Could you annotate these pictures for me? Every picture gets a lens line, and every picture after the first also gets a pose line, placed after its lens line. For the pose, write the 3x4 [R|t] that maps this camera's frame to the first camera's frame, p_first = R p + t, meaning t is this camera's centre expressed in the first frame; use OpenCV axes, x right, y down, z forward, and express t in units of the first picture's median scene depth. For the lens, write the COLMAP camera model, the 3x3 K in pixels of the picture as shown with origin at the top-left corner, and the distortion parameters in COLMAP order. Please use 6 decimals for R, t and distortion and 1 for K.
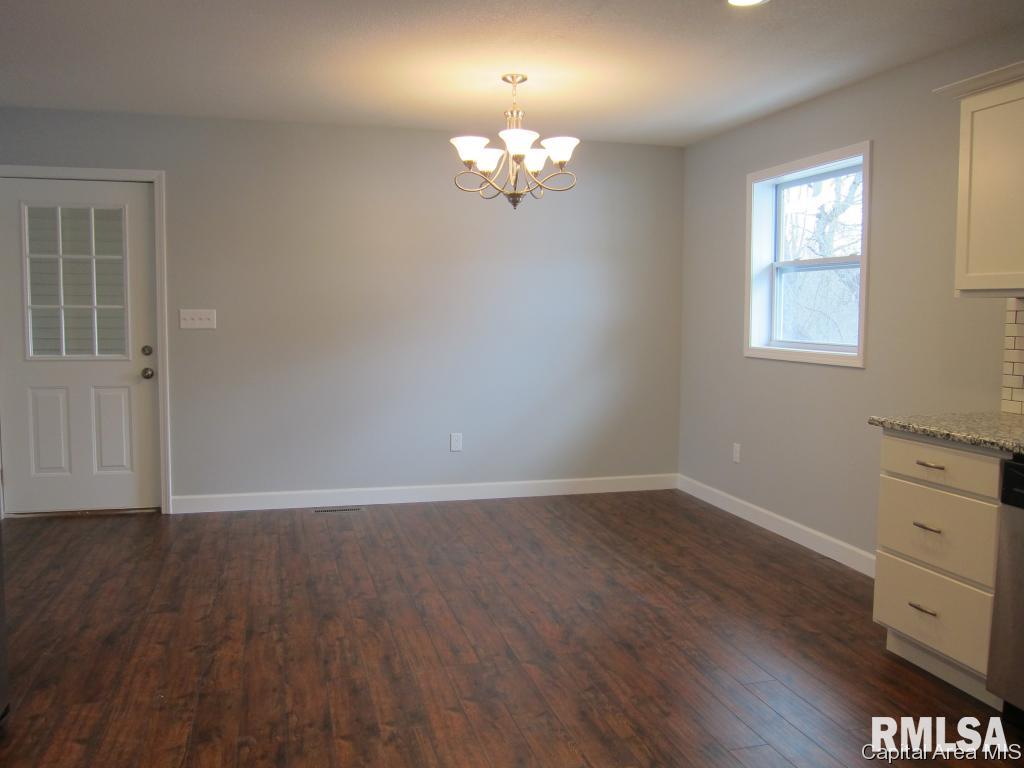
lens RADIAL K [[858.2, 0, 507.9], [0, 858.2, 382.6], [0, 0, 1]] dist [-0.060835, 0.018662]
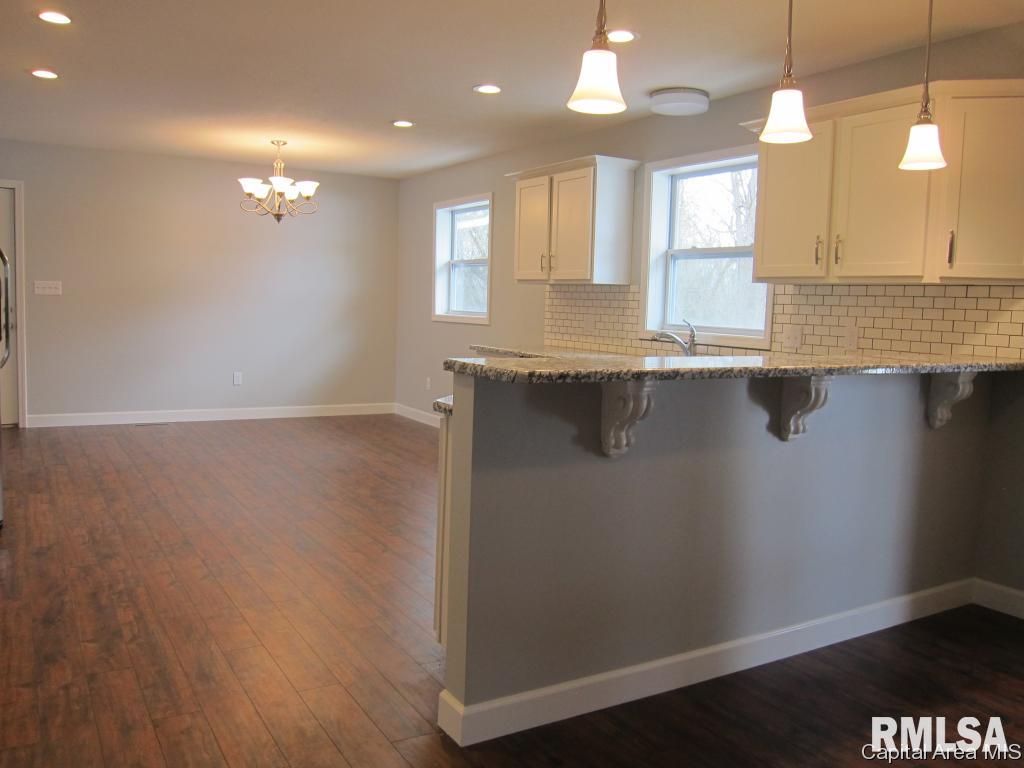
lens RADIAL K [[858.2, 0, 512.5], [0, 858.2, 385.8], [0, 0, 1]] dist [-0.060835, 0.018662]
pose [[0.963894, -0.002886, 0.266270, 0.004039], [-0.002082, 0.999829, 0.018372, 0.074345], [-0.266277, -0.018263, 0.963723, -0.684534]]
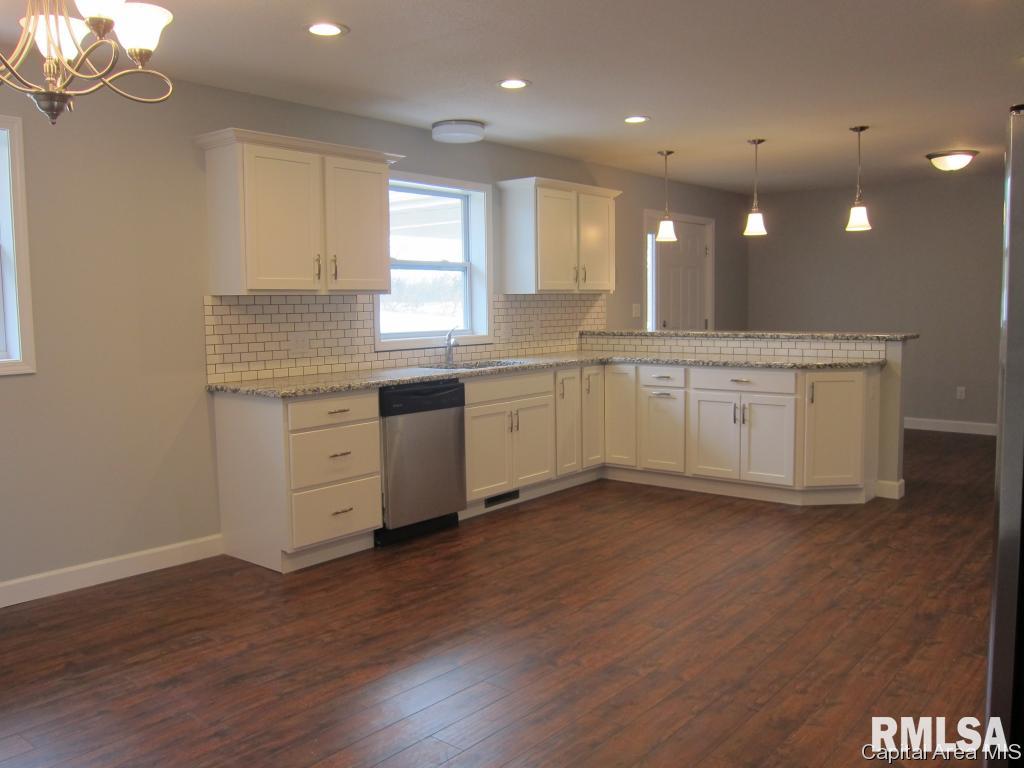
lens RADIAL K [[858.2, 0, 506.3], [0, 858.2, 379.2], [0, 0, 1]] dist [-0.060835, 0.018662]
pose [[-0.573438, -0.074628, 0.815843, -0.602519], [0.077231, 0.986483, 0.144522, -0.102775], [-0.815601, 0.145883, -0.559923, 1.109070]]
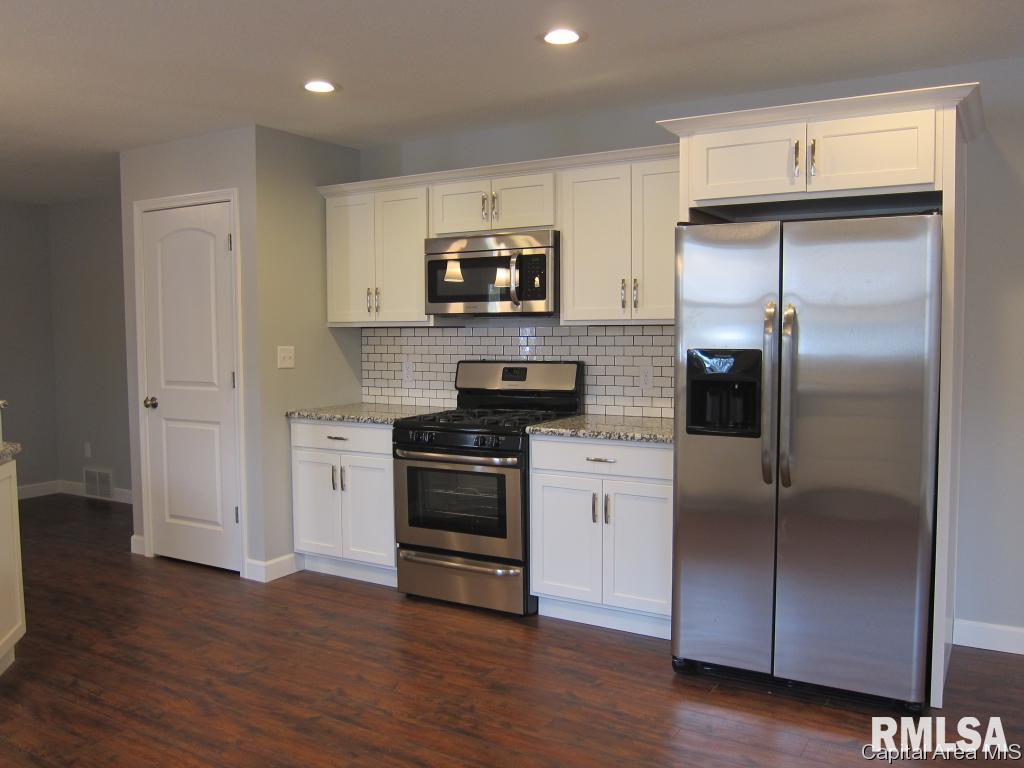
lens RADIAL K [[858.2, 0, 513.4], [0, 858.2, 379.5], [0, 0, 1]] dist [-0.060835, 0.018662]
pose [[-0.722646, 0.035061, -0.690329, 0.336681], [-0.057735, 0.992161, 0.110828, -0.083373], [0.688803, 0.119946, -0.714957, 0.865801]]
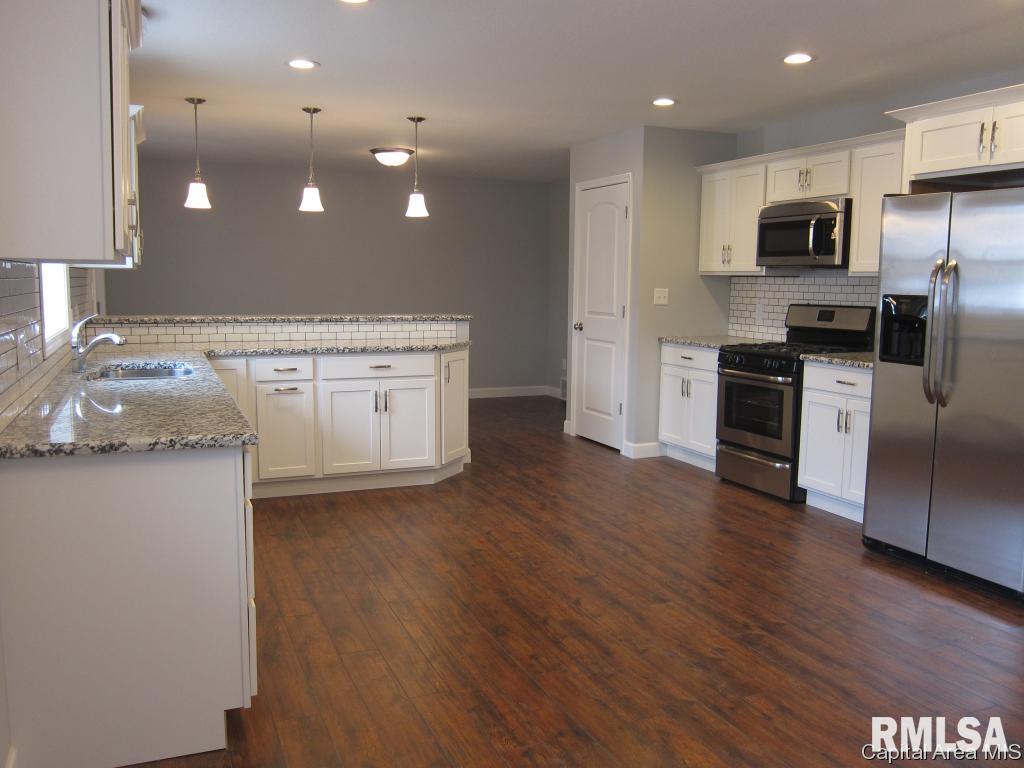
lens RADIAL K [[858.2, 0, 514.2], [0, 858.2, 379.6], [0, 0, 1]] dist [-0.060835, 0.018662]
pose [[-0.990423, -0.004859, -0.137983, 0.243184], [-0.032024, 0.980211, 0.195350, -0.115383], [0.134303, 0.197898, -0.970978, 1.327959]]
